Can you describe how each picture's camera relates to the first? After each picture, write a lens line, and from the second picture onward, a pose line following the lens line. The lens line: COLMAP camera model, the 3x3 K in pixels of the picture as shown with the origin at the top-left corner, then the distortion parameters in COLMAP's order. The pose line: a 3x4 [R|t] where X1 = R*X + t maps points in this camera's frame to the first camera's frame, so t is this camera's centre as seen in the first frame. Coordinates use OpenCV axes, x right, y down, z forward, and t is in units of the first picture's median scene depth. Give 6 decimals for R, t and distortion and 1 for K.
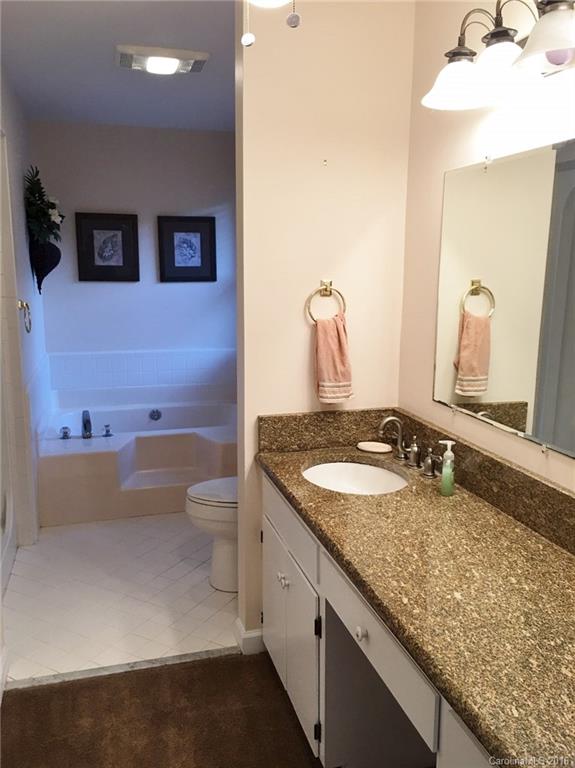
lens RADIAL K [[652.5, 0, 284.8], [0, 652.5, 385.7], [0, 0, 1]] dist [0.030124, 0.003014]
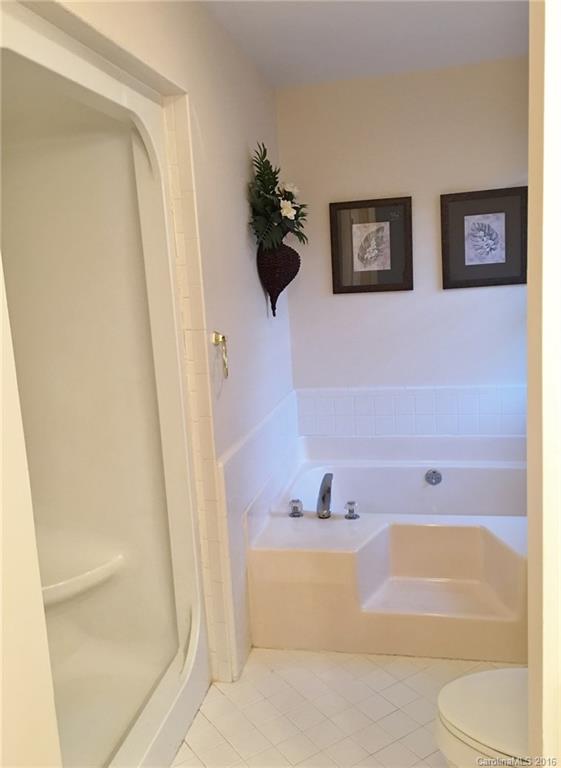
lens RADIAL K [[659.9, 0, 276.6], [0, 659.9, 377.1], [0, 0, 1]] dist [0.051233, -0.005711]
pose [[0.880380, 0.014767, -0.474039, -0.009971], [-0.020629, 0.999761, -0.007169, -0.058821], [0.473820, 0.016091, 0.880475, 0.308615]]
